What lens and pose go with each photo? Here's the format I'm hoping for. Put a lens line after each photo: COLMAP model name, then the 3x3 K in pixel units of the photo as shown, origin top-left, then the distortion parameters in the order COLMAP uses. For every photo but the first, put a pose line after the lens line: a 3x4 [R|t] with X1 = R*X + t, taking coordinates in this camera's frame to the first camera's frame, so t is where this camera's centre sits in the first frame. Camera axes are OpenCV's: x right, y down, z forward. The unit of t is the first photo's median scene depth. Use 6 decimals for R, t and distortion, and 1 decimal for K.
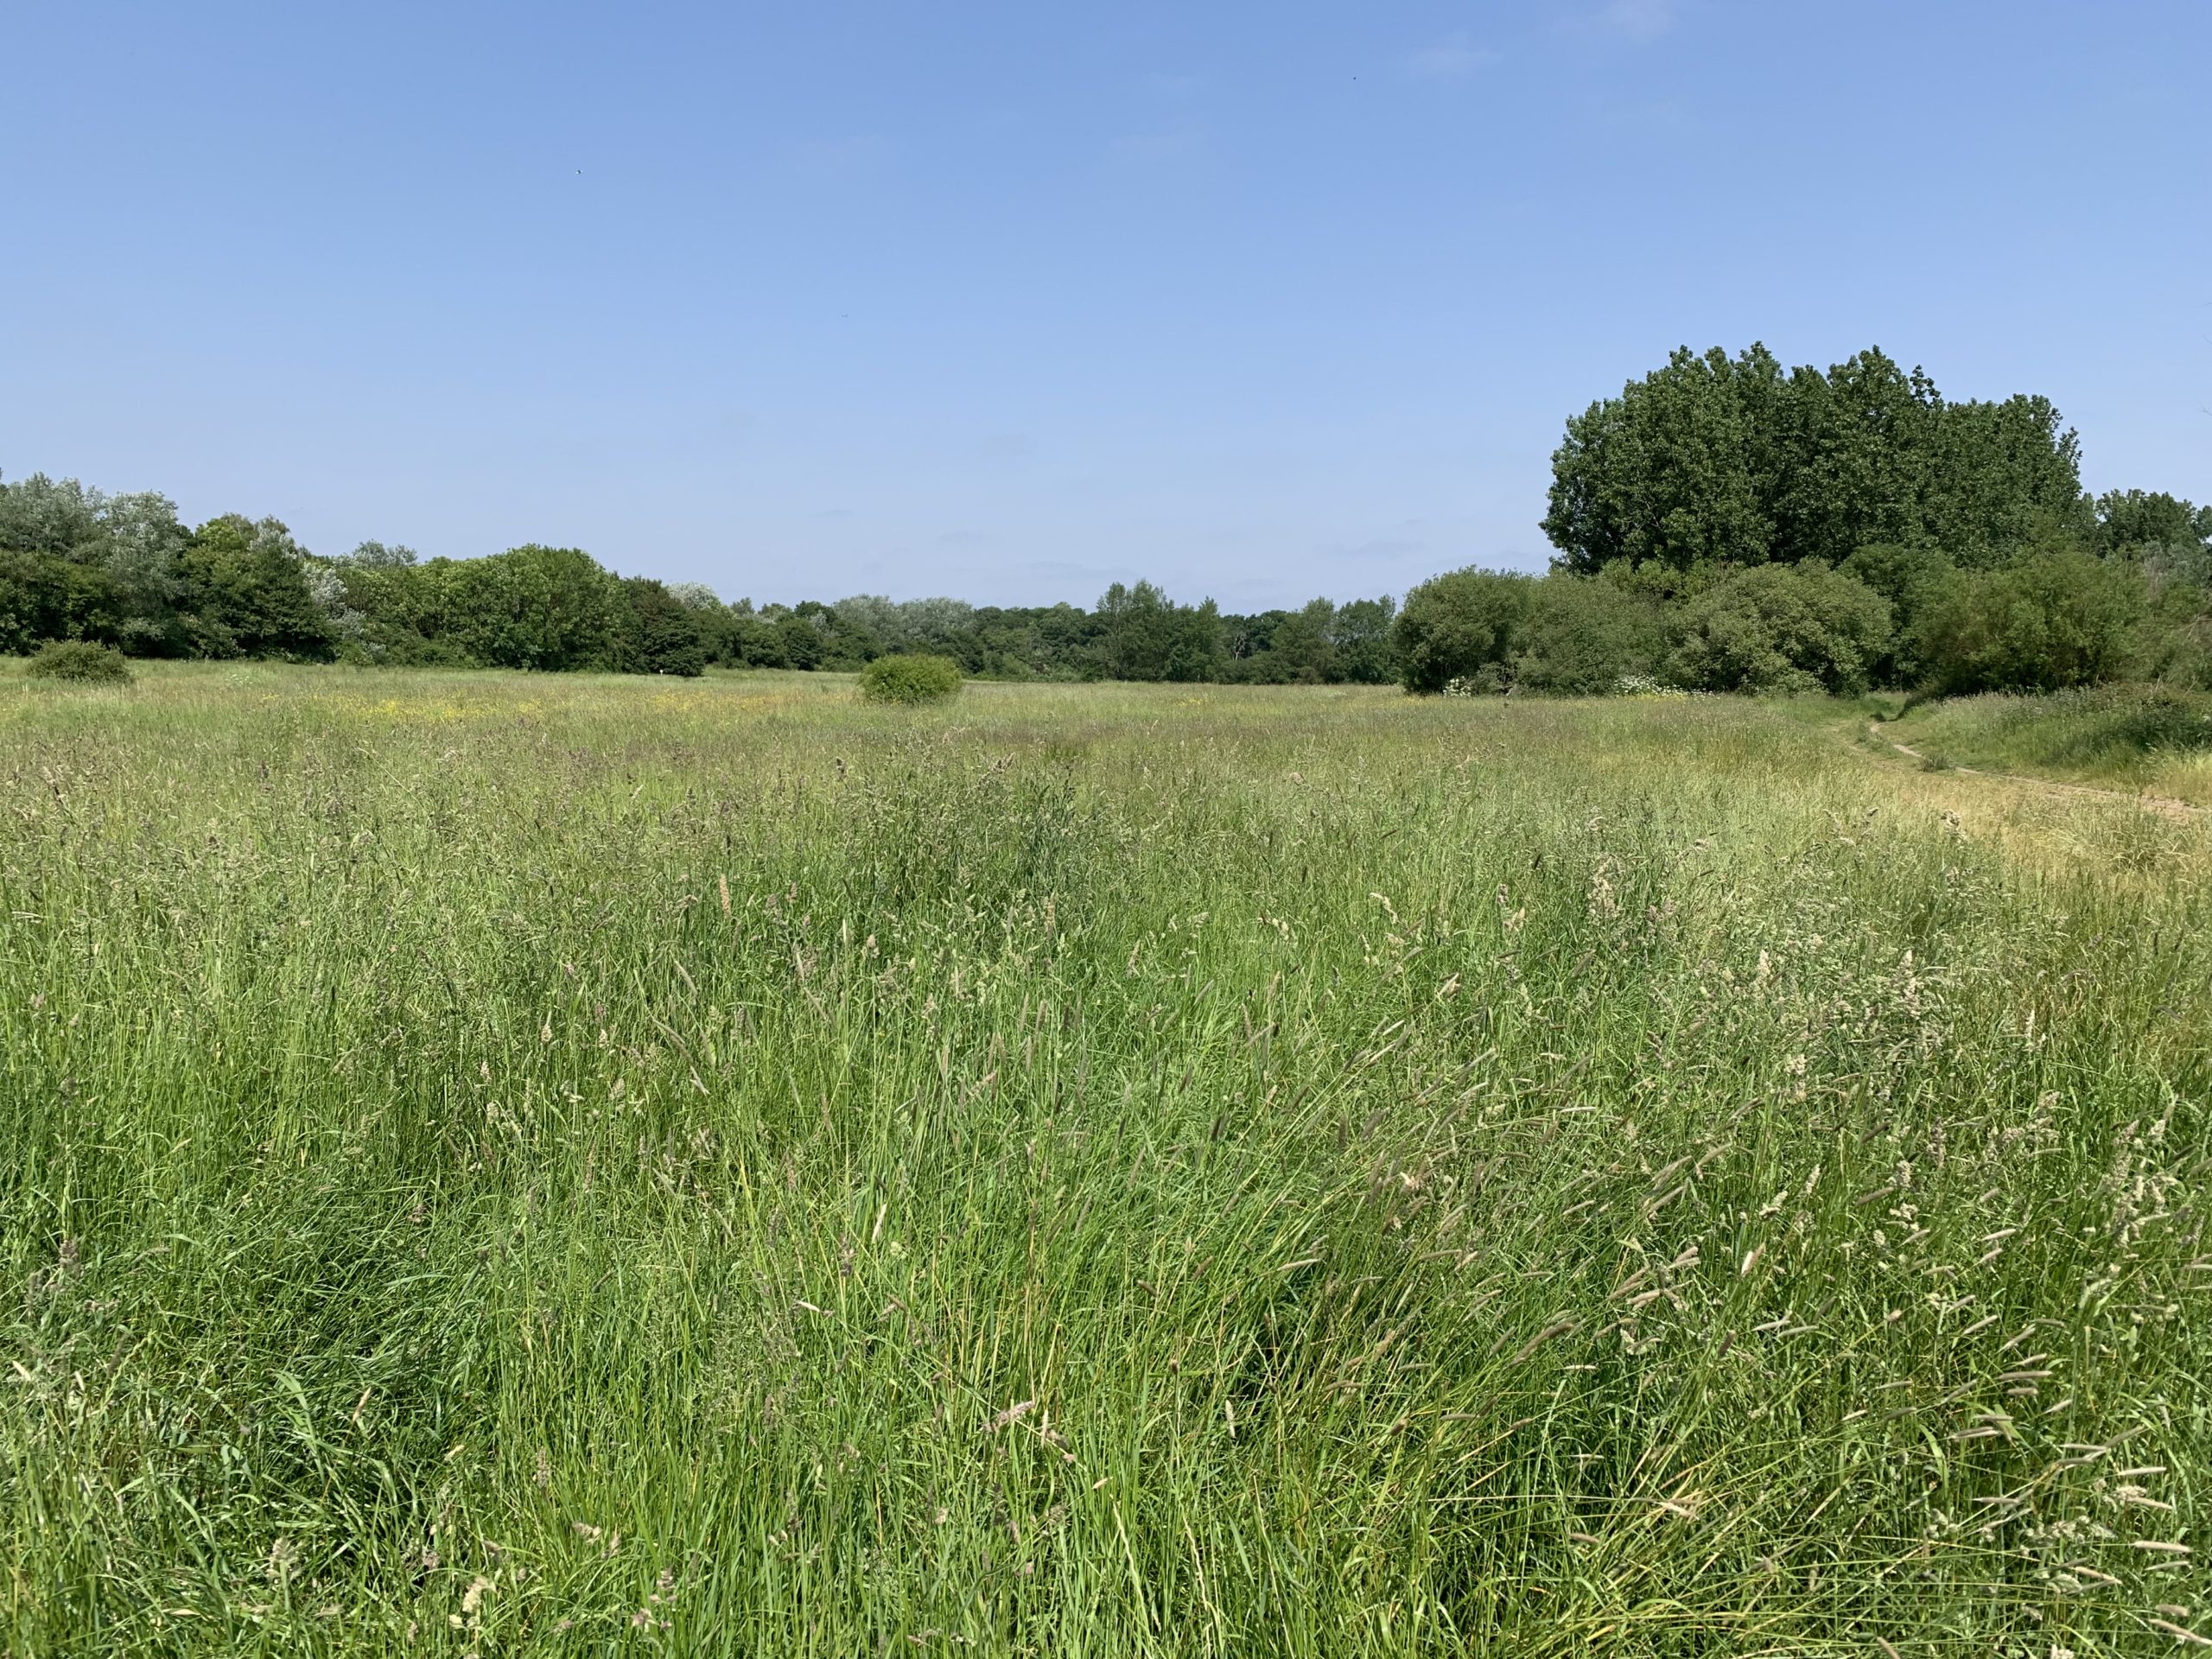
lens RADIAL K [[1677.4, 0, 1107.0], [0, 1677.4, 825.9], [0, 0, 1]] dist [-0.008543, 0.003591]
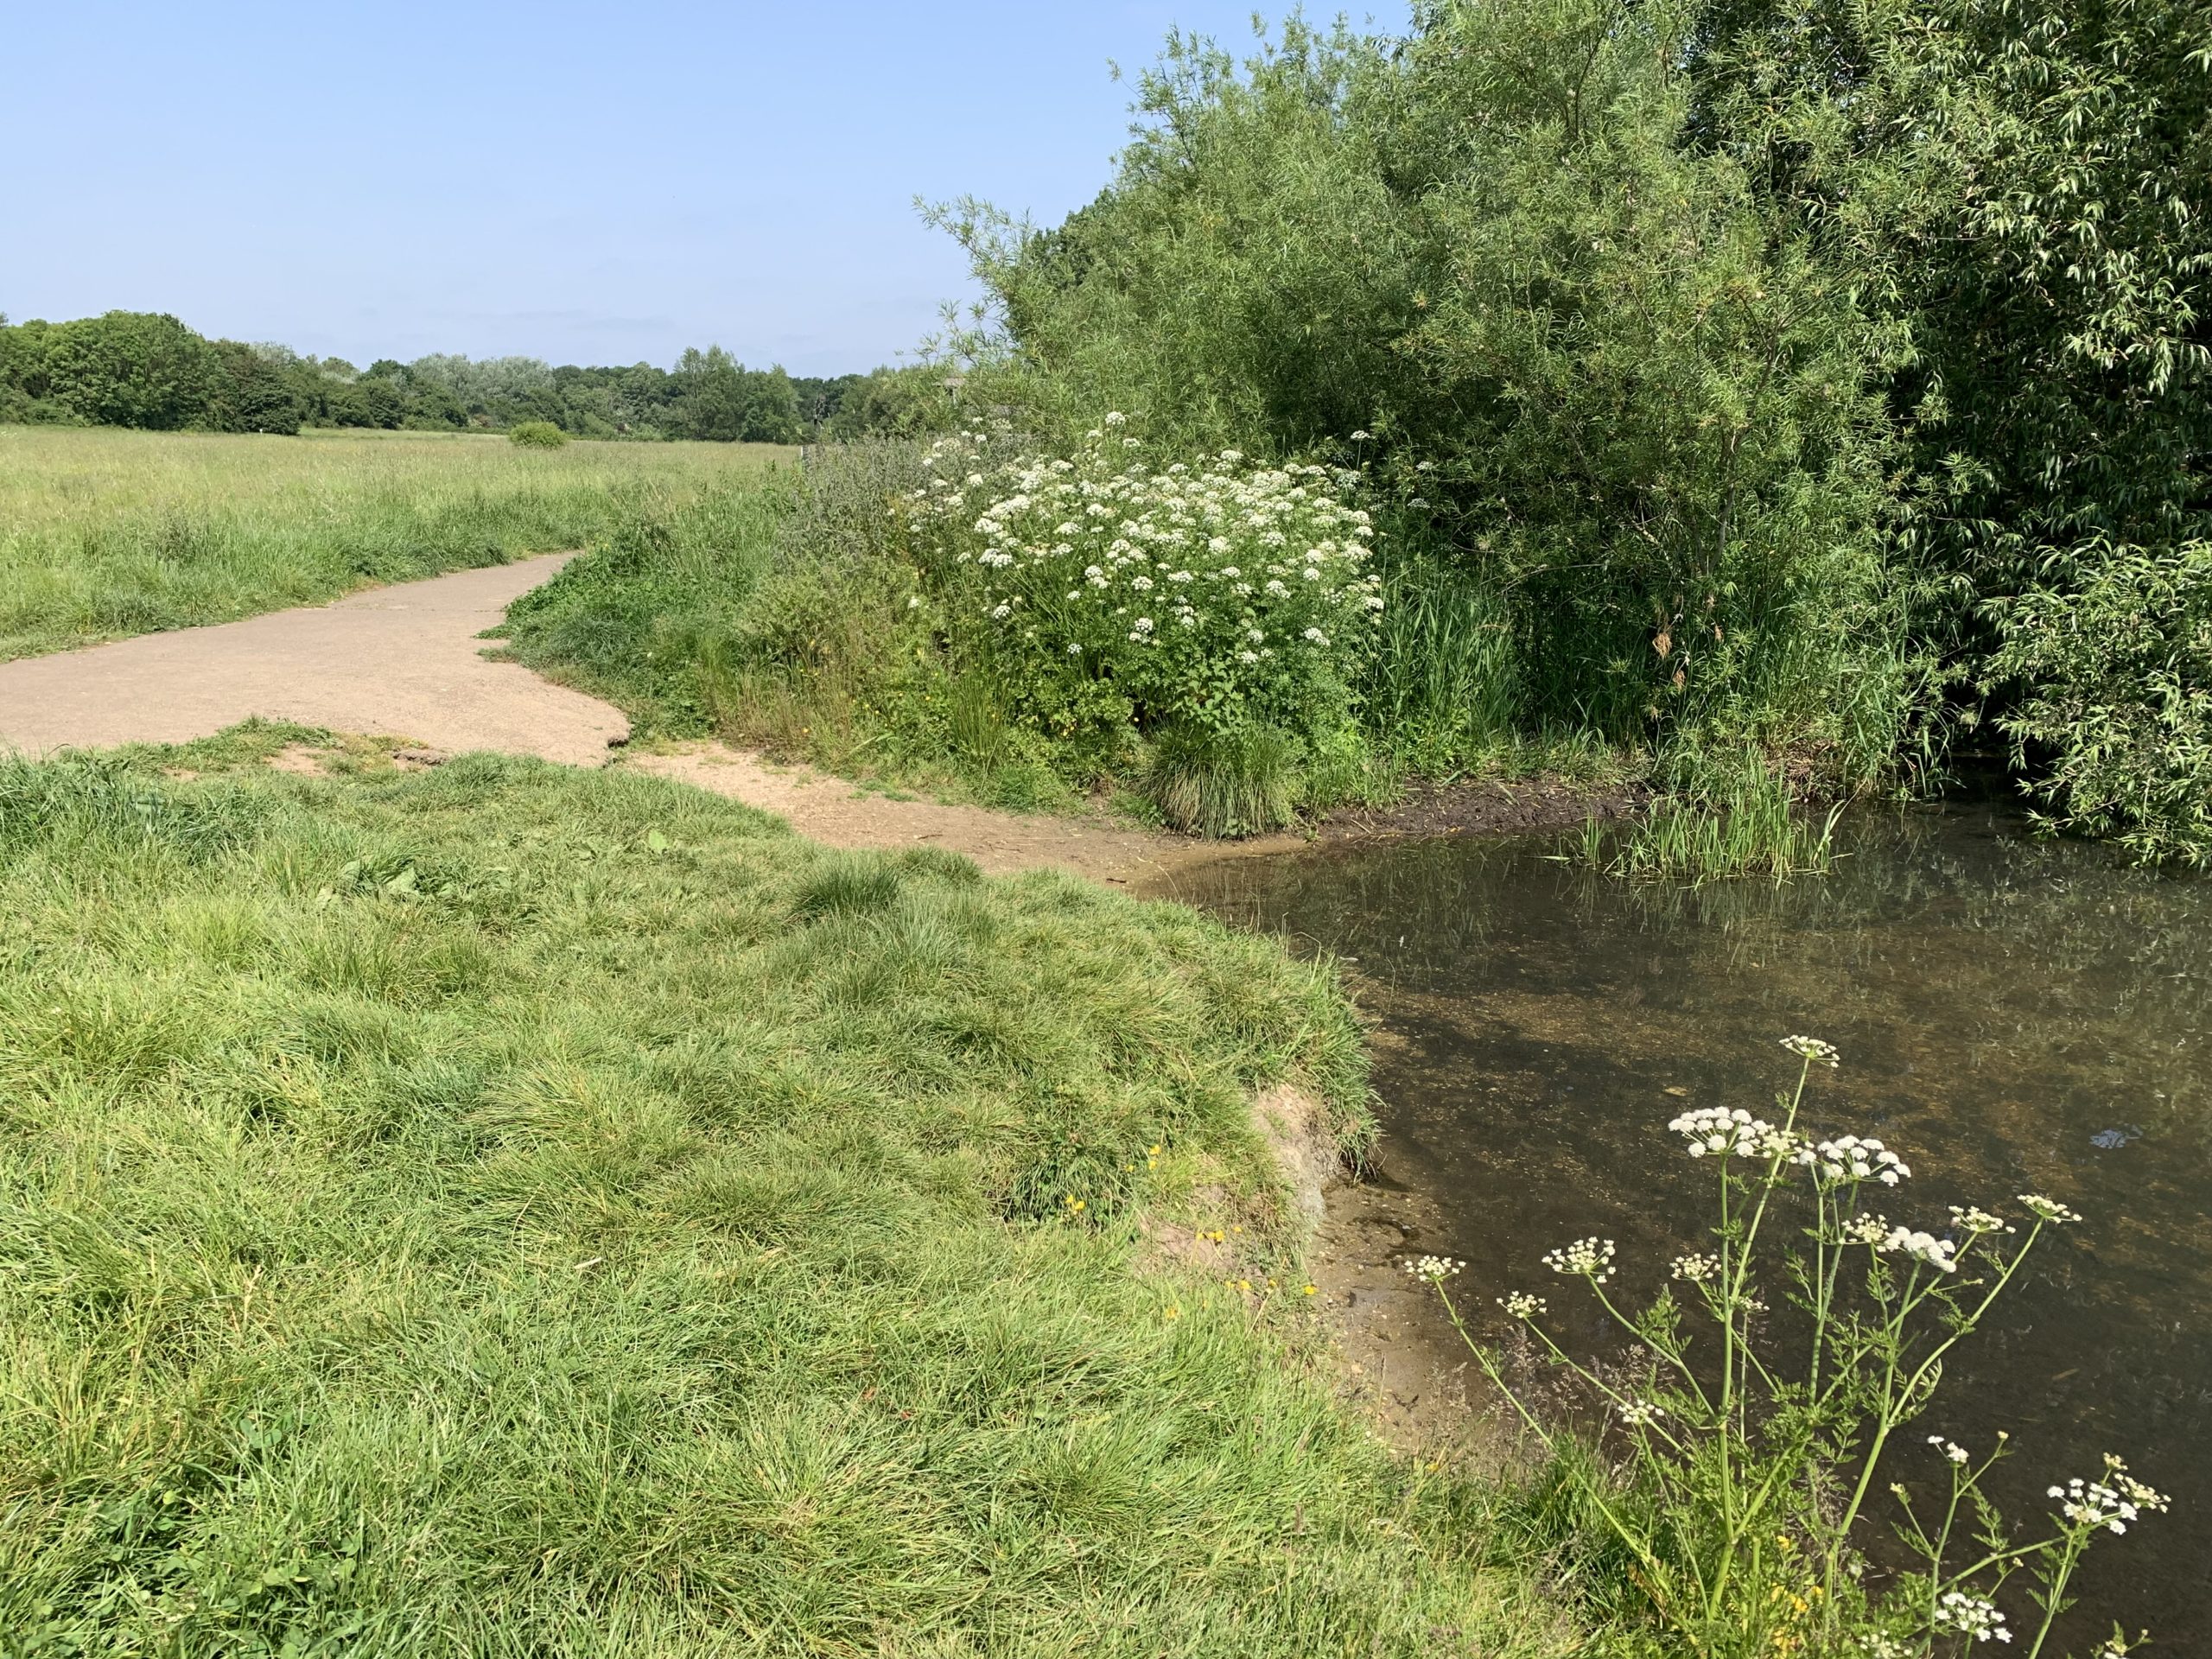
lens RADIAL K [[1677.4, 0, 1100.6], [0, 1677.4, 837.0], [0, 0, 1]] dist [-0.008543, 0.003591]
pose [[0.973879, -0.045675, 0.222428, 0.009626], [0.012961, 0.989145, 0.146368, 0.012947], [-0.226698, -0.139661, 0.963900, -0.157782]]
